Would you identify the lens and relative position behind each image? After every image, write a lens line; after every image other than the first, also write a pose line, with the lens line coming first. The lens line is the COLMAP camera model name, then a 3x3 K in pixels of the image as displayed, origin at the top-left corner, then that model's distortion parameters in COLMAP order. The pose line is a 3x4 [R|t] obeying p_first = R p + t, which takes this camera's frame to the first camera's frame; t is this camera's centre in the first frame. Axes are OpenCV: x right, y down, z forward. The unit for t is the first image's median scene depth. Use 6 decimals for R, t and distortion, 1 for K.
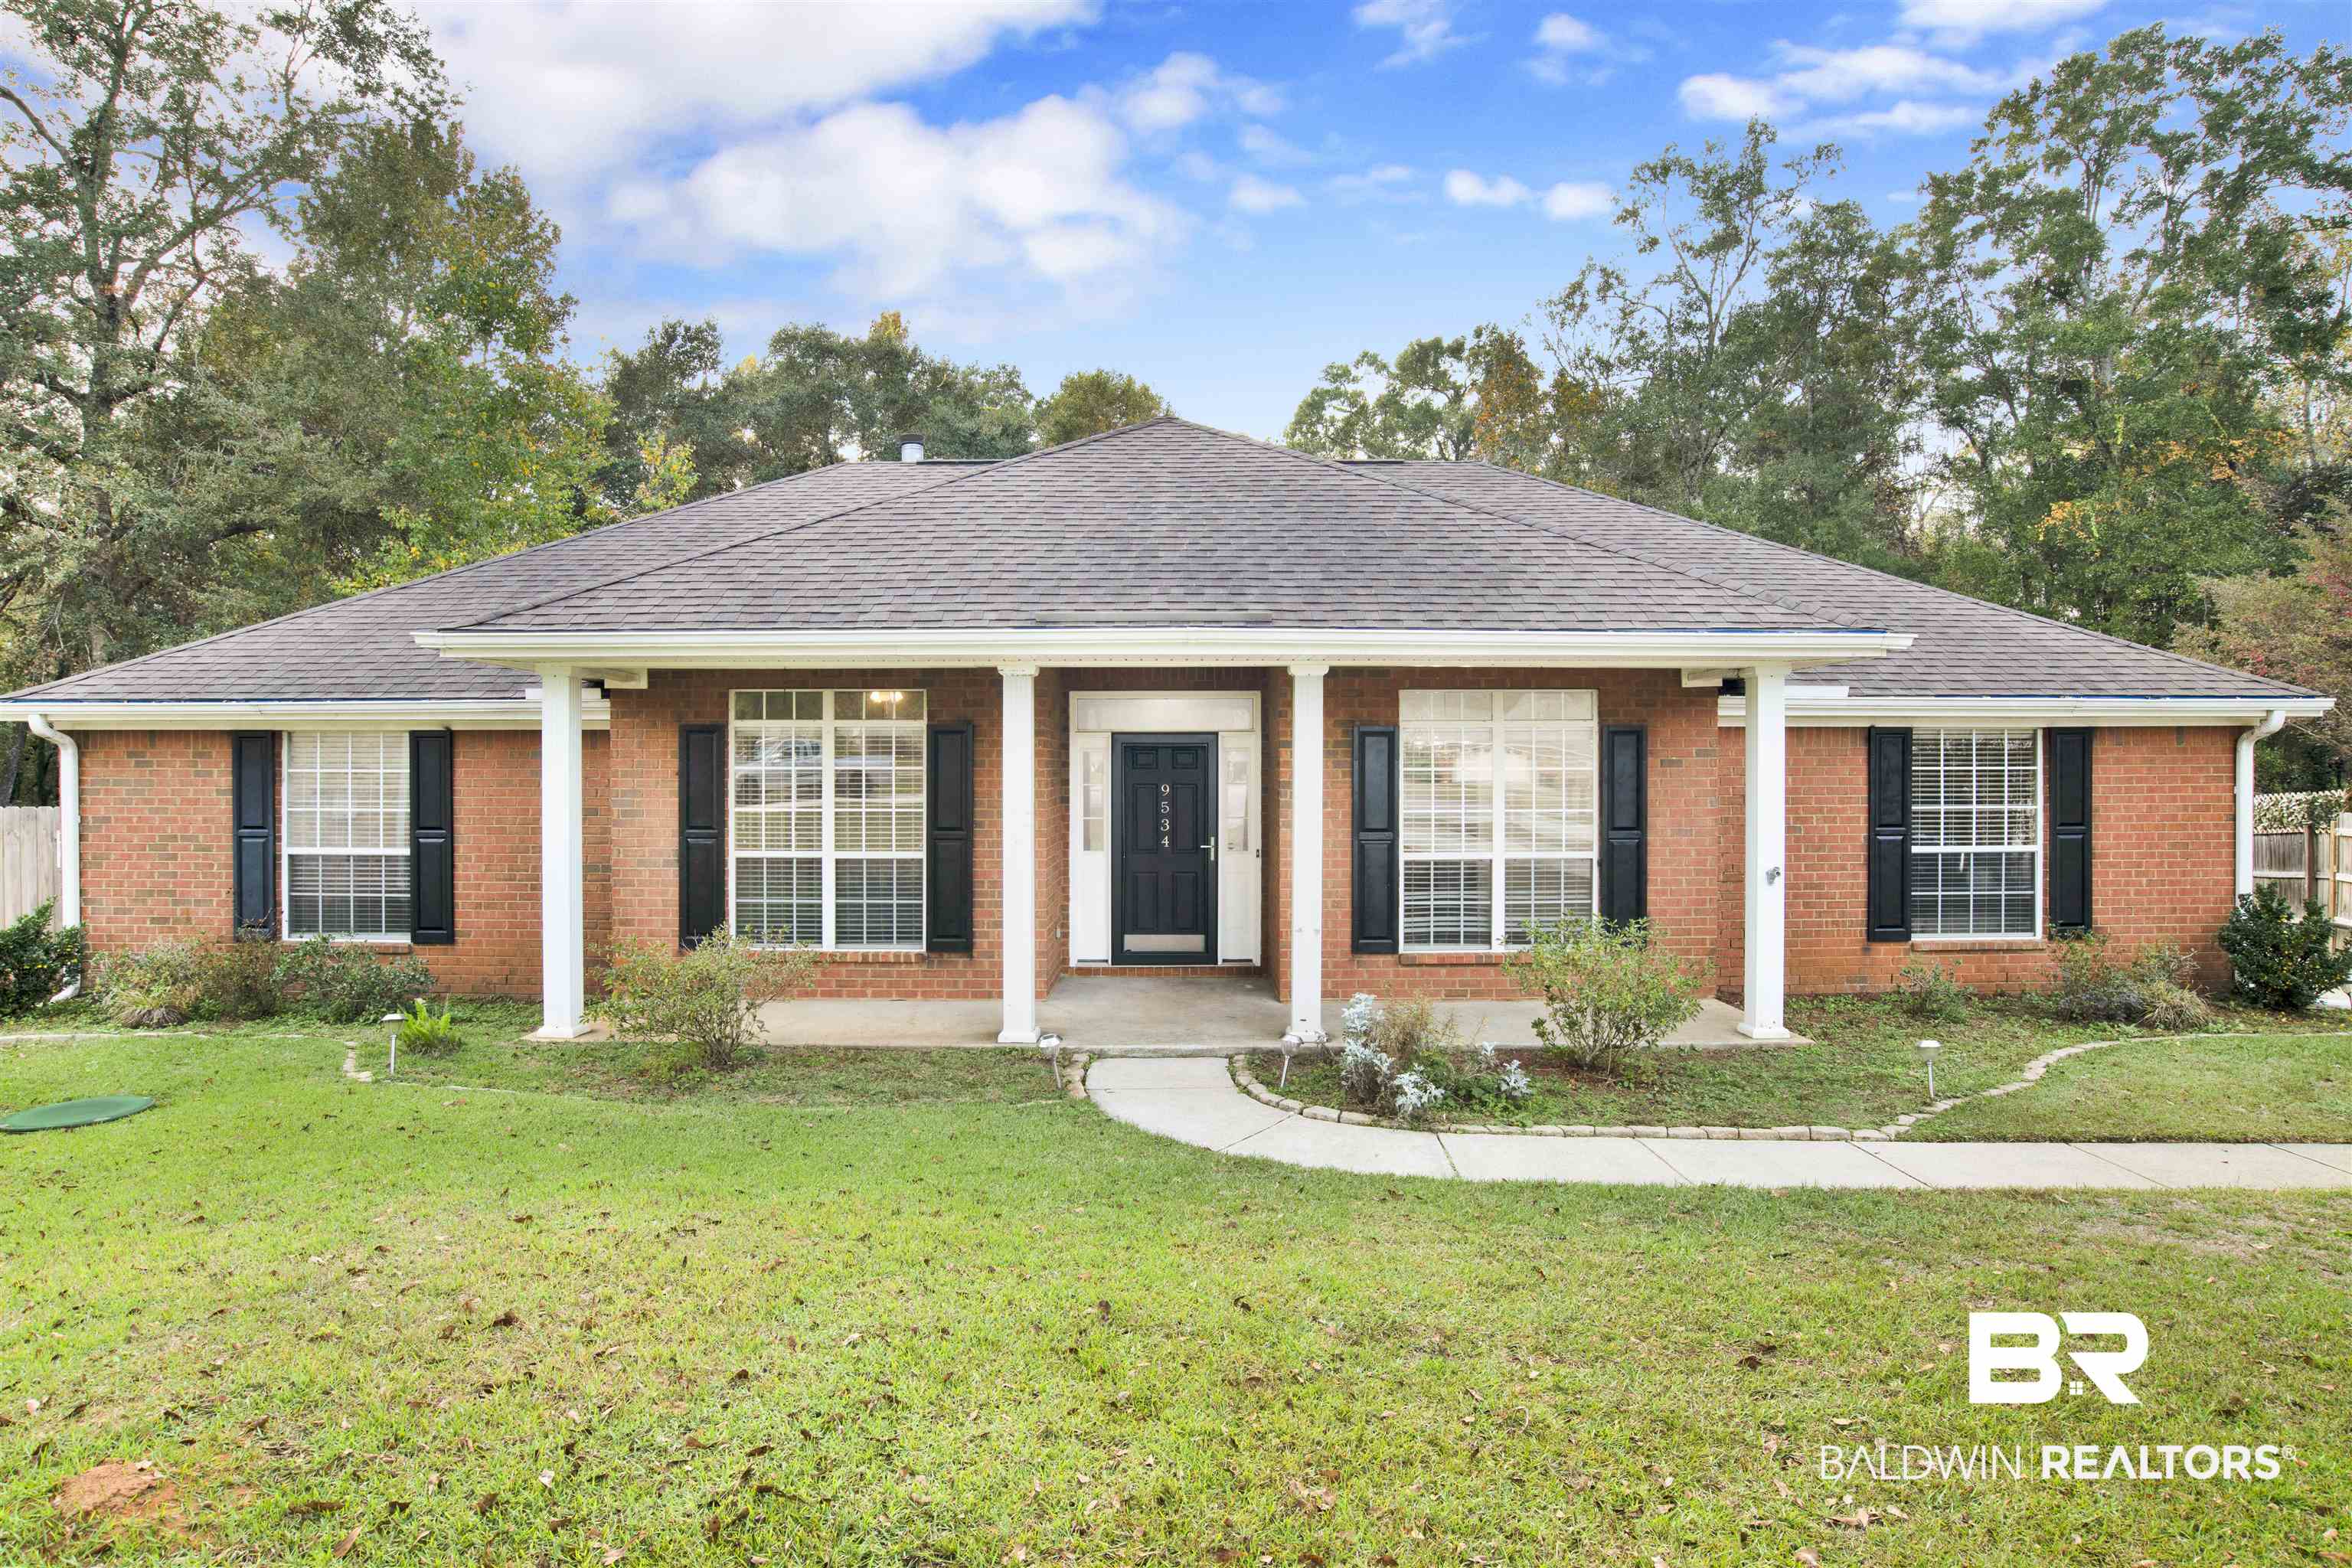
lens RADIAL K [[1300.5, 0, 1175.4], [0, 1300.5, 780.5], [0, 0, 1]] dist [-0.000871, 0.001528]
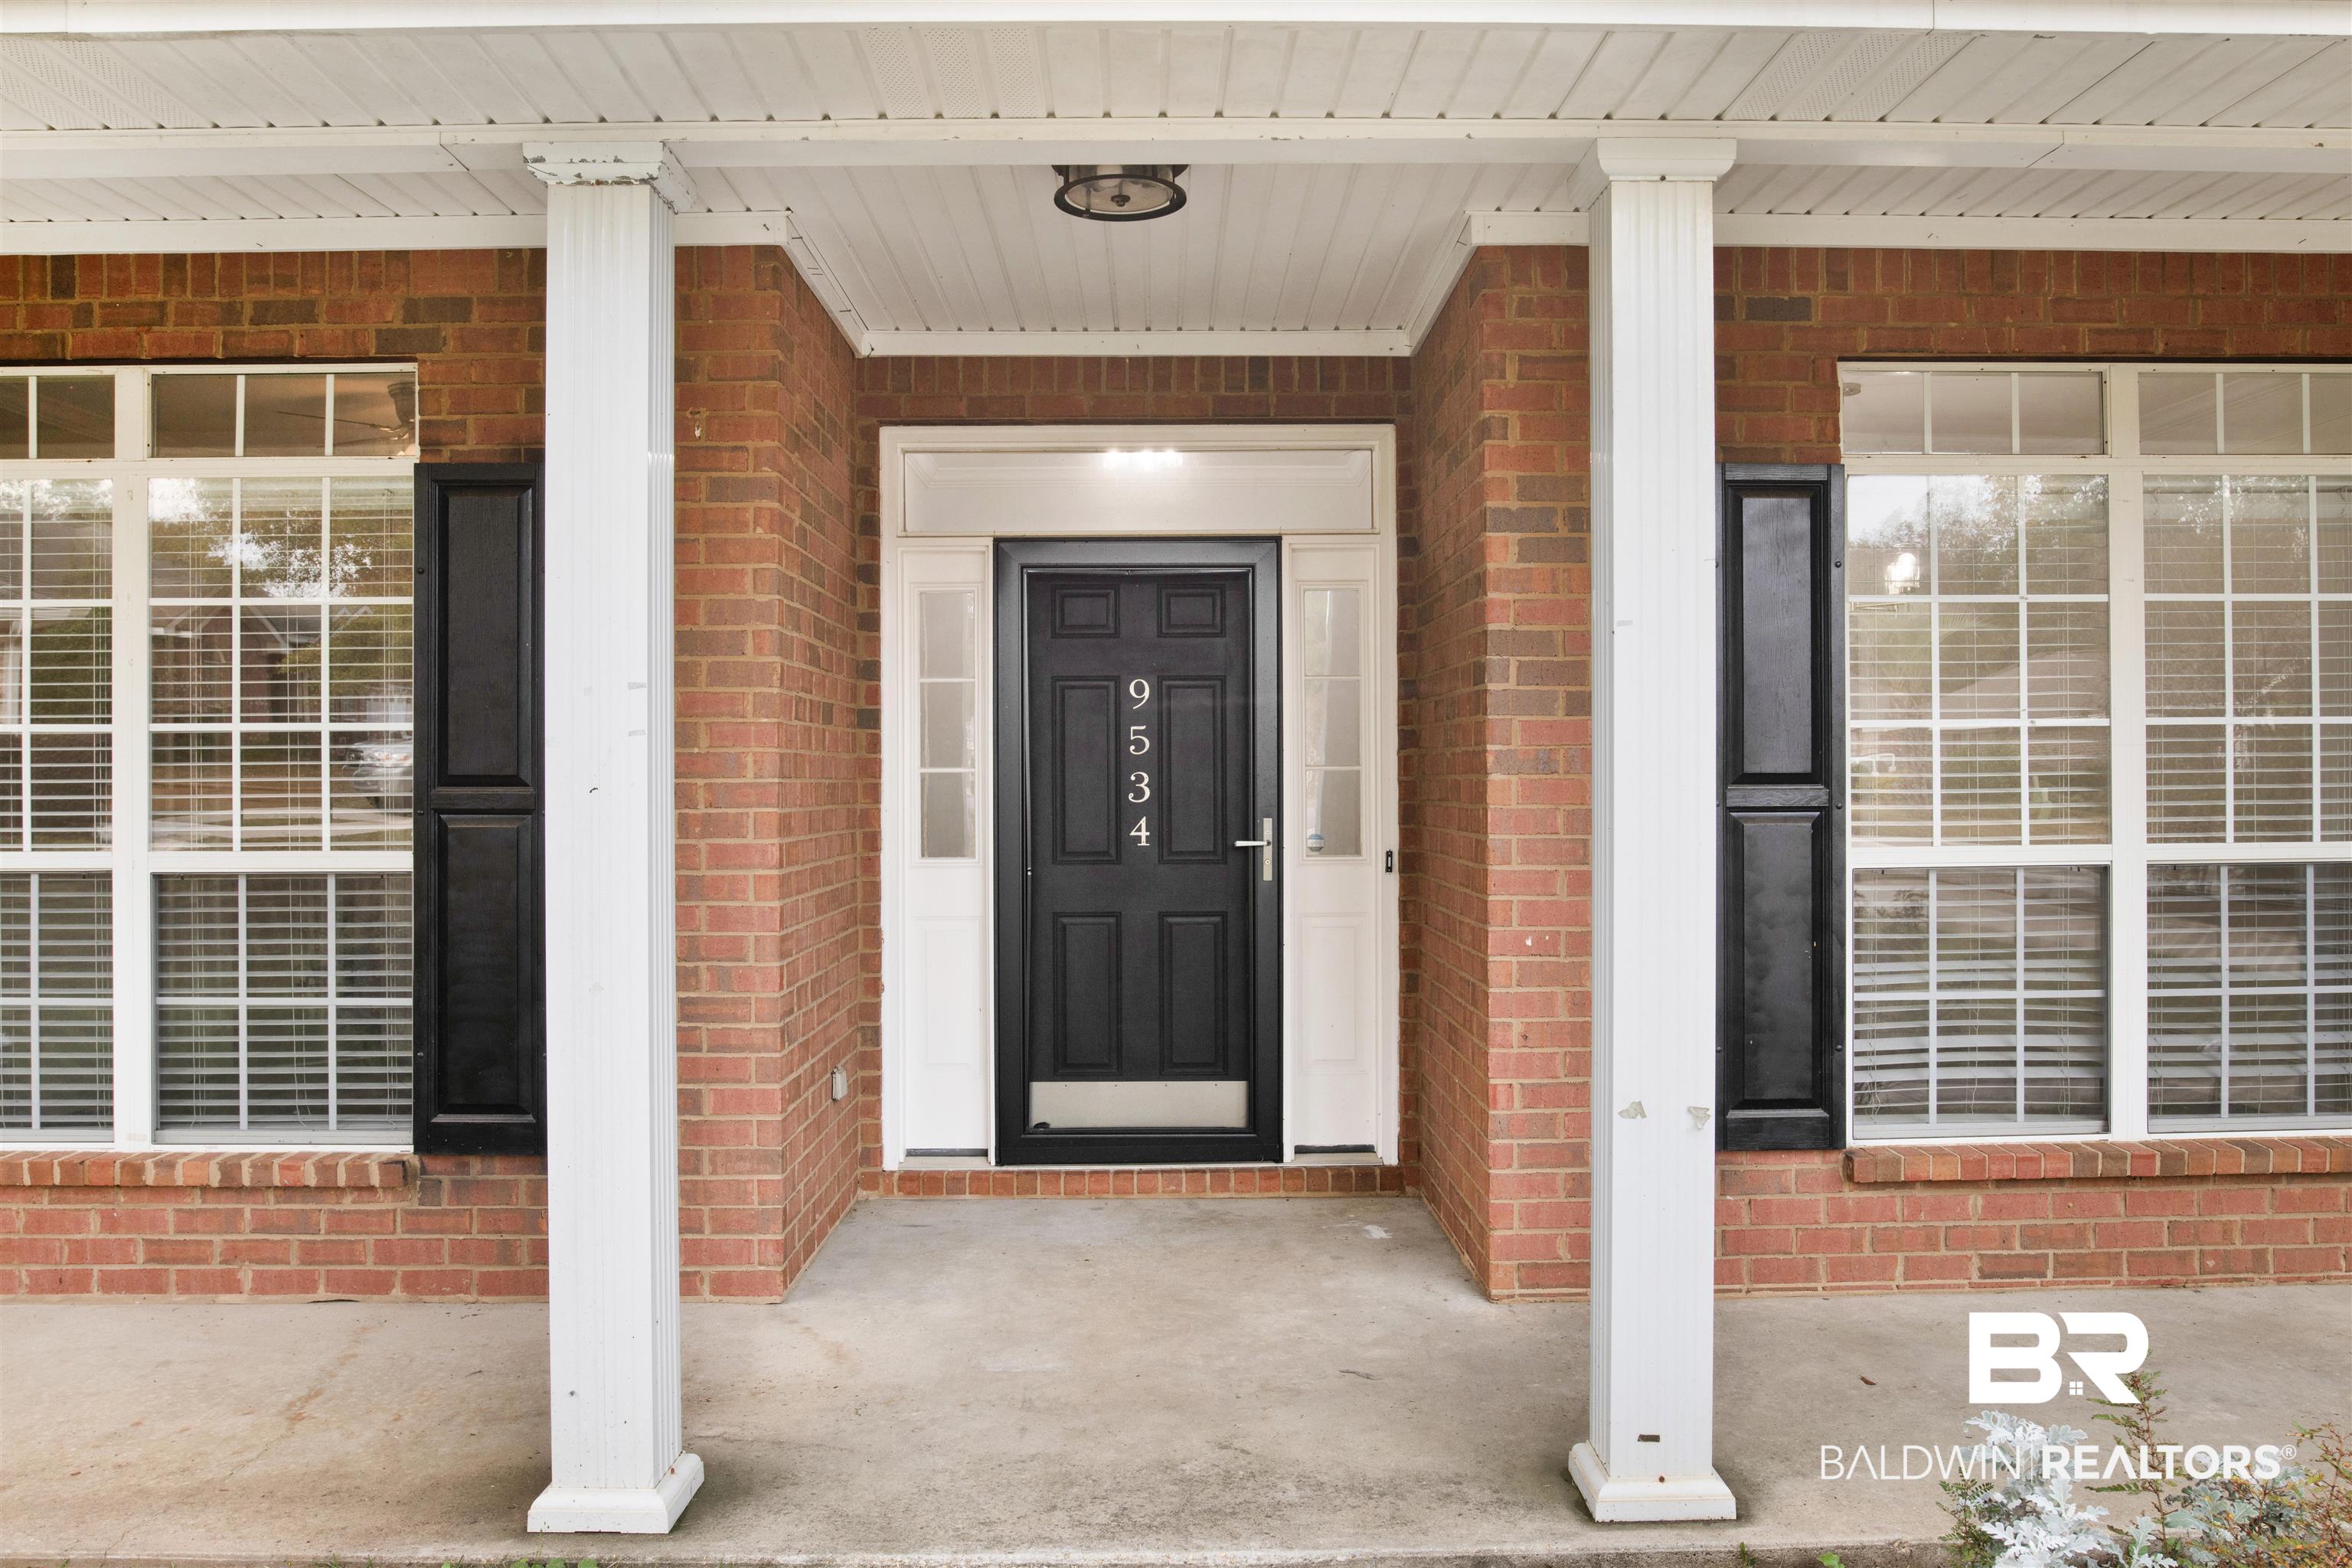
lens RADIAL K [[1834.4, 0, 1175.1], [0, 1834.4, 782.0], [0, 0, 1]] dist [-0.003210, 0.001389]
pose [[0.999903, -0.004614, 0.013151, -0.004684], [0.004764, 0.999924, -0.011391, 0.039549], [-0.013097, 0.011452, 0.999849, 0.481443]]
